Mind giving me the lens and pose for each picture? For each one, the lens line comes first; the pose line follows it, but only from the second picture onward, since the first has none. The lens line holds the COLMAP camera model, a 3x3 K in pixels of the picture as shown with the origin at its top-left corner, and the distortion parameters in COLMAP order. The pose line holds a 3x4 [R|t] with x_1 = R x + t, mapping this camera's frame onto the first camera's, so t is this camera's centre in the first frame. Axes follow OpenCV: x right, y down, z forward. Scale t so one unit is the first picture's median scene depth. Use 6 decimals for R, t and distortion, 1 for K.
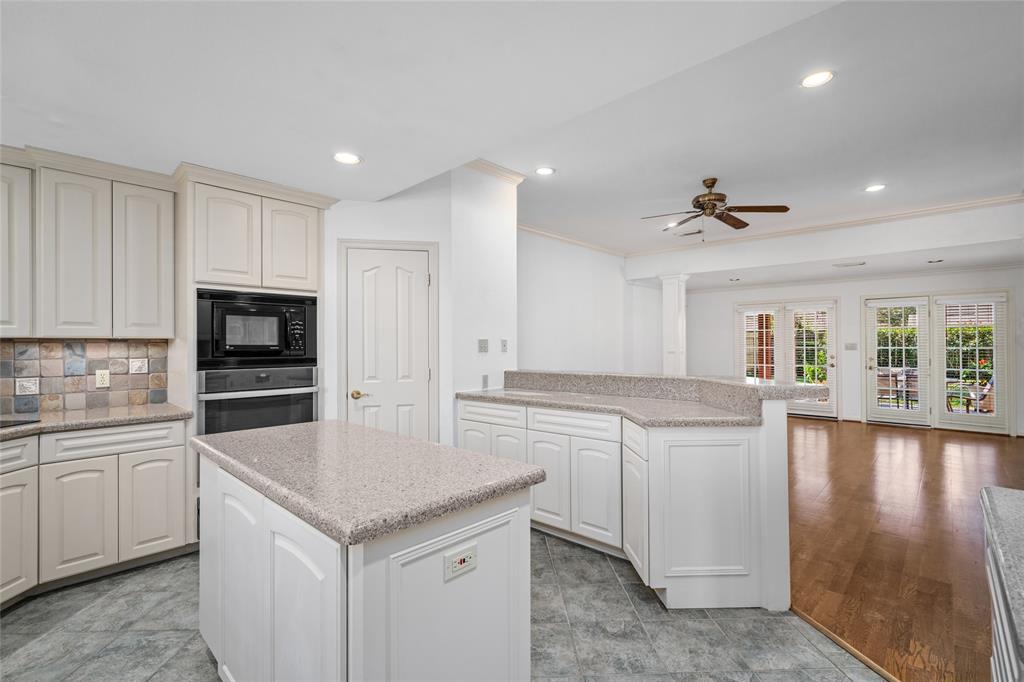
lens RADIAL K [[462.8, 0, 505.2], [0, 462.8, 340.2], [0, 0, 1]] dist [-0.000197, 0.000800]
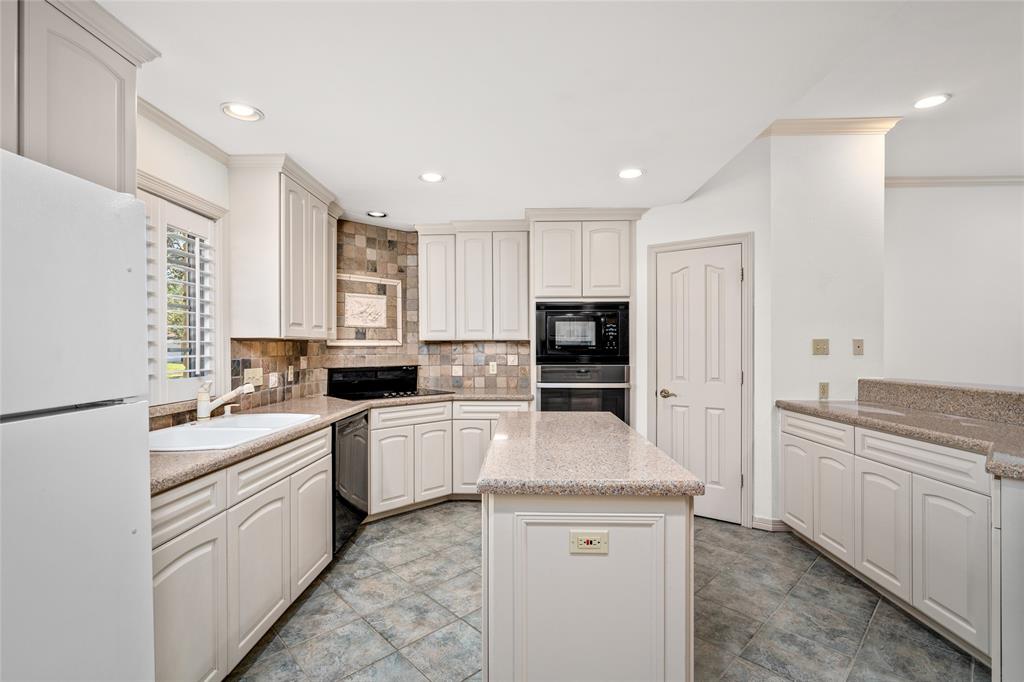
lens RADIAL K [[468.2, 0, 508.9], [0, 468.2, 344.8], [0, 0, 1]] dist [0.001420, 0.001018]
pose [[0.670549, 0.003449, -0.741857, 0.252517], [0.005929, 0.999932, 0.010008, -0.004343], [0.741841, -0.011109, 0.670484, 0.043829]]
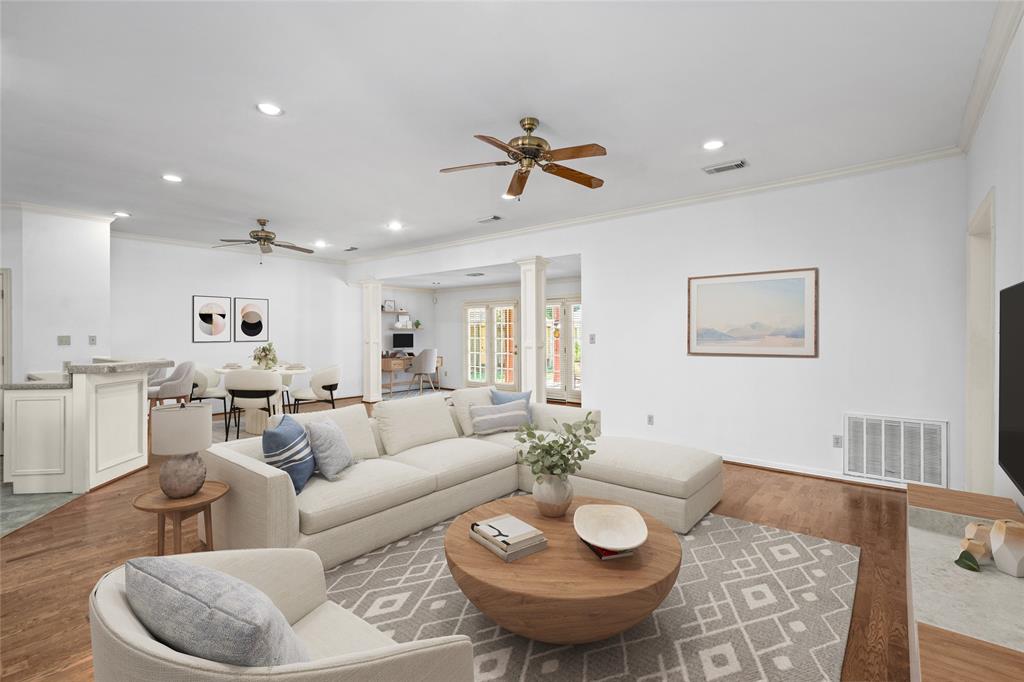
lens RADIAL K [[462.8, 0, 505.2], [0, 462.8, 340.2], [0, 0, 1]] dist [-0.000197, 0.000800]
pose [[0.998062, -0.002452, 0.062183, 1.541907], [0.000774, 0.999635, 0.026992, -0.033965], [-0.062227, -0.026891, 0.997700, -0.628026]]
